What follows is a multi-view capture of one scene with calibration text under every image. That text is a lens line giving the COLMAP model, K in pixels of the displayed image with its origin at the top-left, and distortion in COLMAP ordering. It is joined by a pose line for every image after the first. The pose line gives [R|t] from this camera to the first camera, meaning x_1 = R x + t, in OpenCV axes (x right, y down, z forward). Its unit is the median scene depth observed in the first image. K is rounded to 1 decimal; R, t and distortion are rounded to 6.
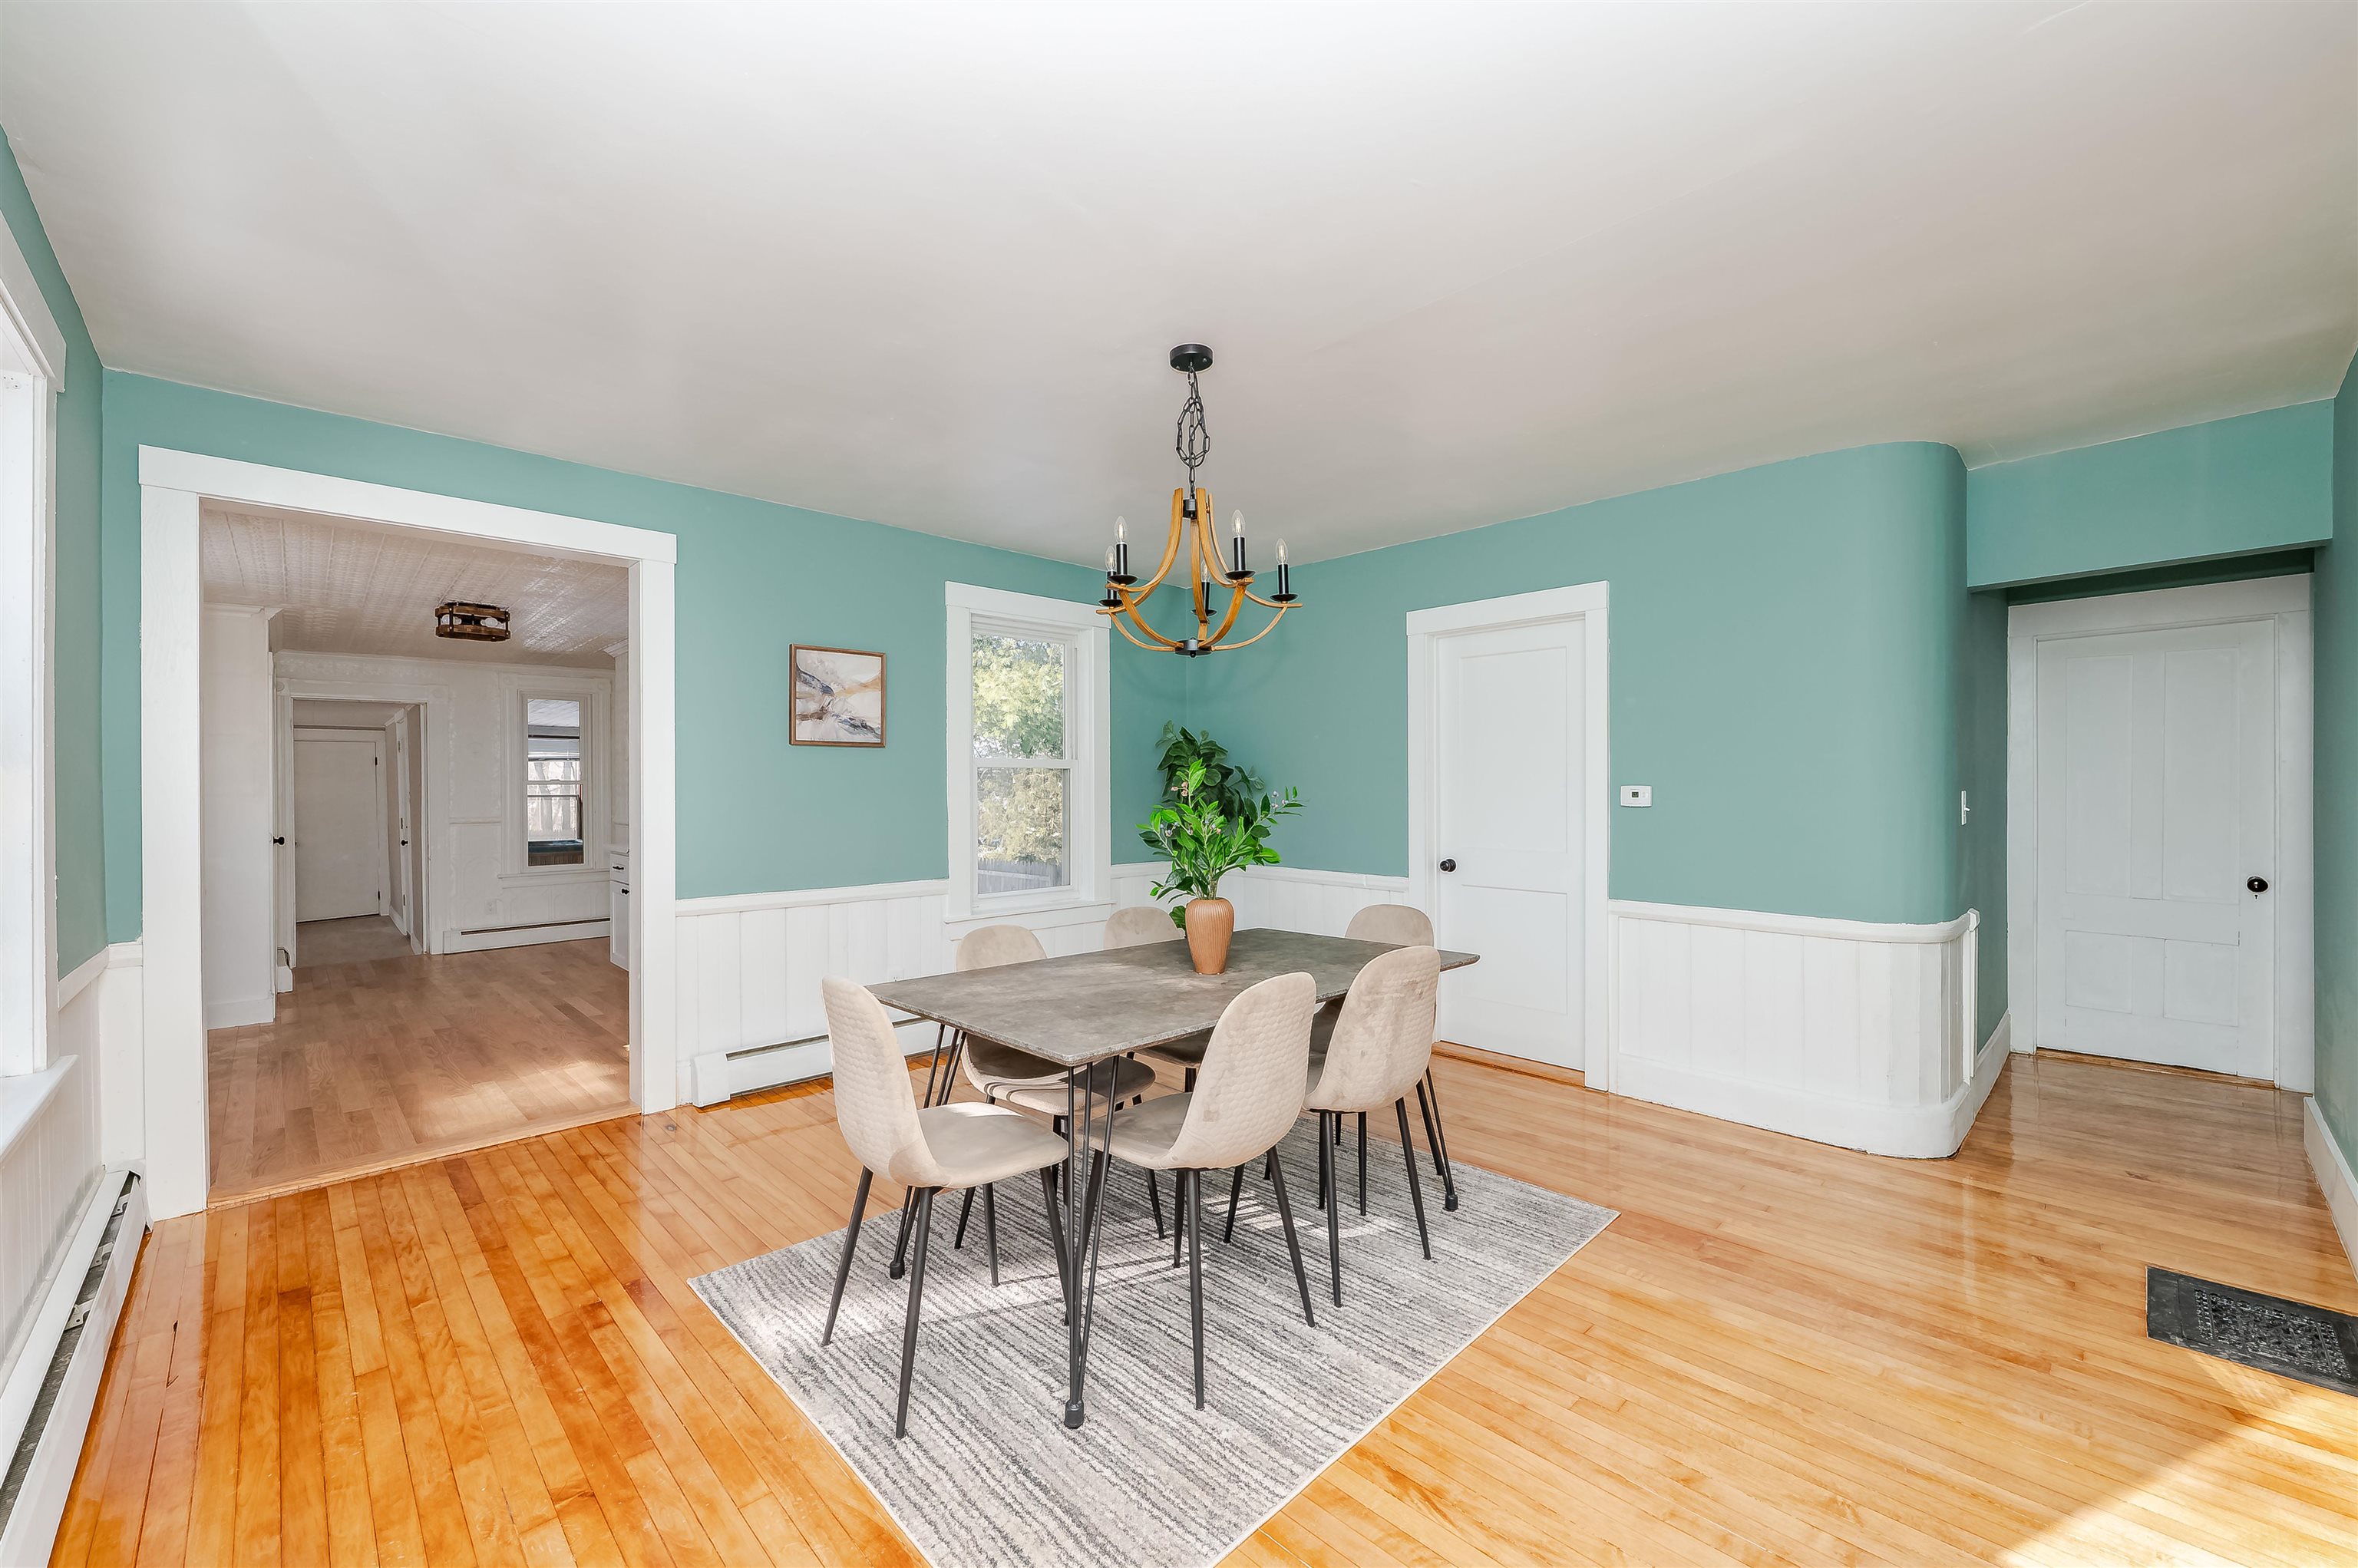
lens RADIAL K [[945.7, 0, 1188.1], [0, 945.7, 785.6], [0, 0, 1]] dist [-0.001781, -0.000022]
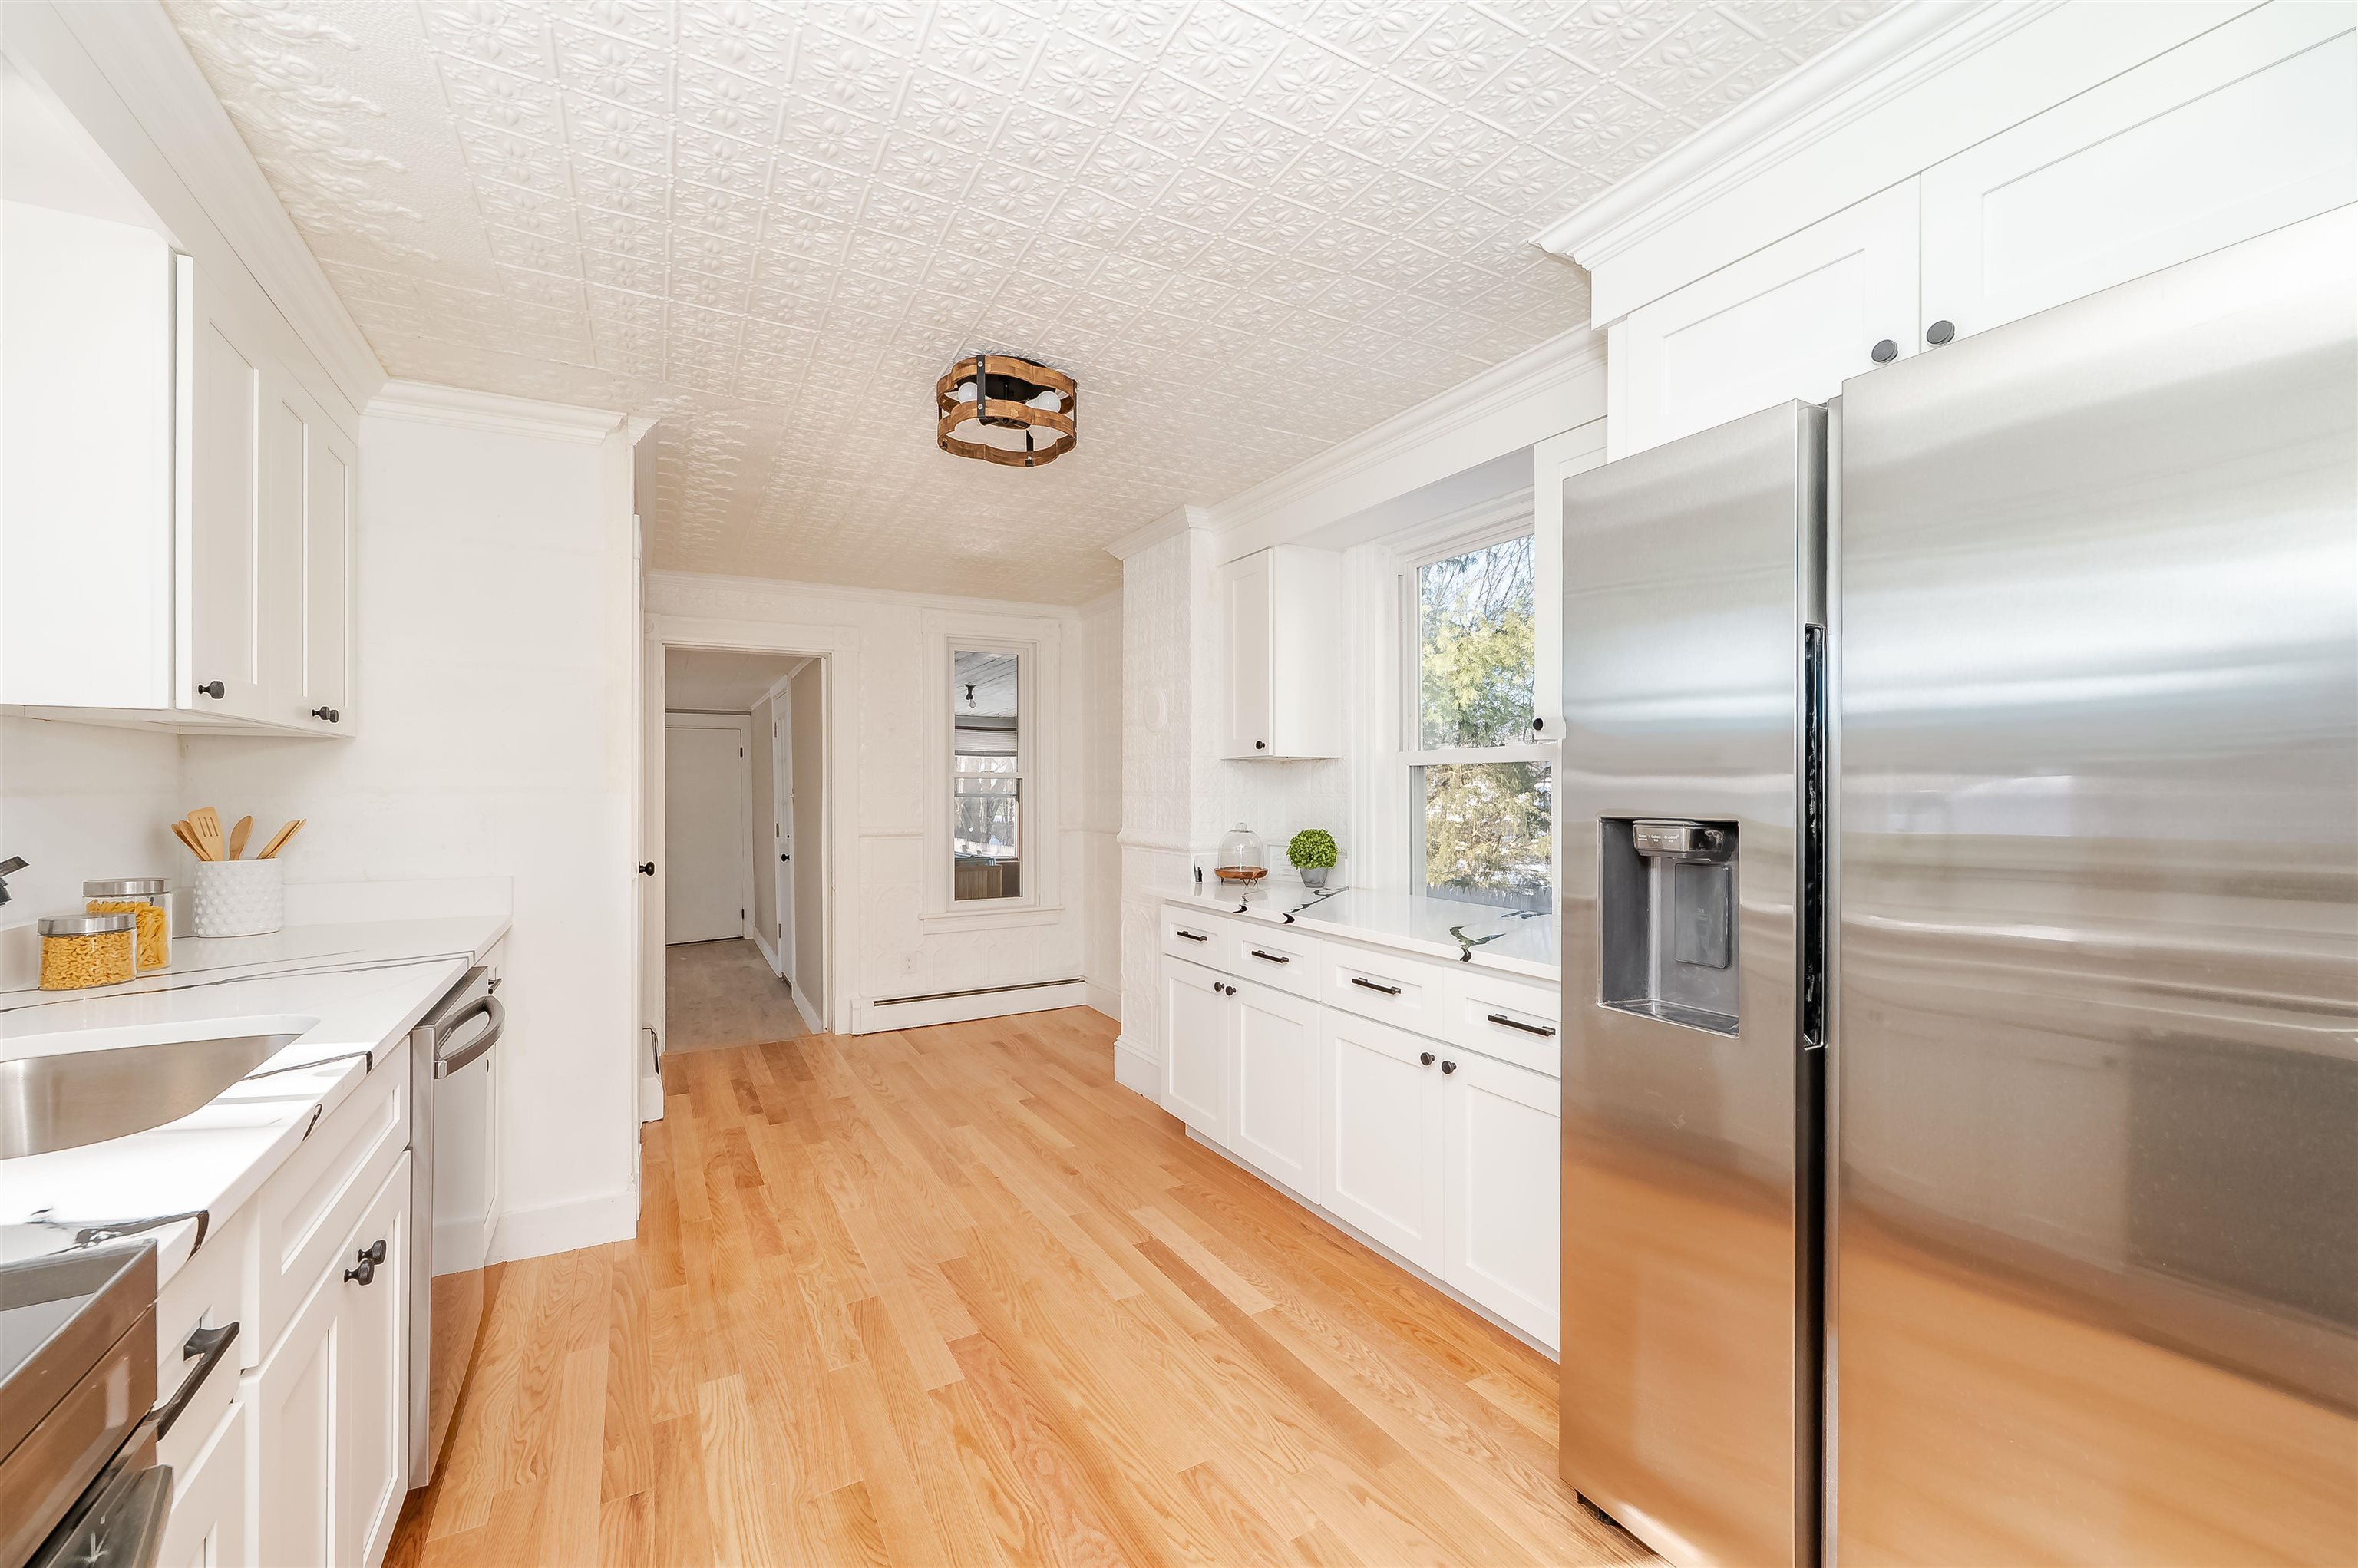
lens RADIAL K [[945.7, 0, 1182.0], [0, 945.7, 783.9], [0, 0, 1]] dist [-0.001781, -0.000022]
pose [[0.969439, 0.003590, -0.245305, -0.382764], [-0.005186, 0.999969, -0.005859, 0.004911], [0.245276, 0.006952, 0.969428, 0.393998]]
